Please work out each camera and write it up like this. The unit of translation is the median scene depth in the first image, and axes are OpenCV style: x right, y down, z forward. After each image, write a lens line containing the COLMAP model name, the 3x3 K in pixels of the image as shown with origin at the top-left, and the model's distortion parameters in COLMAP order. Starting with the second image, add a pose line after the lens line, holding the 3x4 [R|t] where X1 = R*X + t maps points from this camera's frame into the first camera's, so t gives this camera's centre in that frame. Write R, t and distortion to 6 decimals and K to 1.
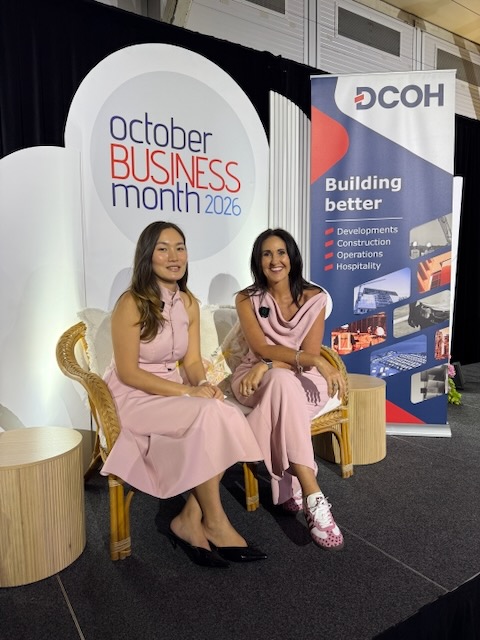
lens RADIAL K [[453.3, 0, 242.7], [0, 453.3, 320.7], [0, 0, 1]] dist [-0.034976, -0.005437]
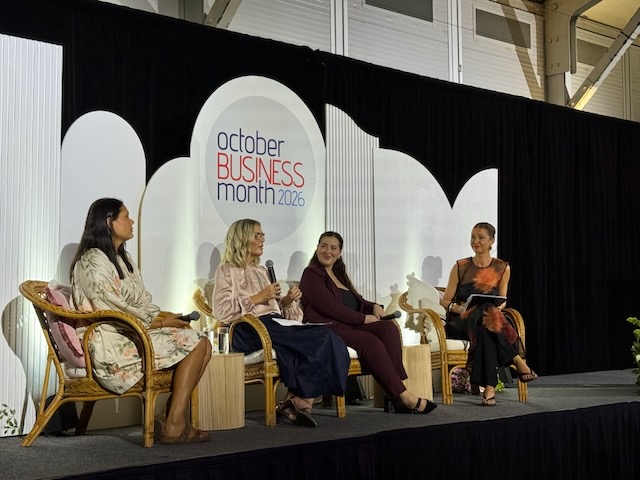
lens RADIAL K [[1058.2, 0, 319.5], [0, 1058.2, 239.4], [0, 0, 1]] dist [0.041430, 0.000000]
pose [[0.980903, 0.000668, 0.194497, -0.549769], [0.032800, 0.985104, -0.168800, 0.349194], [-0.191713, 0.171956, 0.966270, -1.813003]]
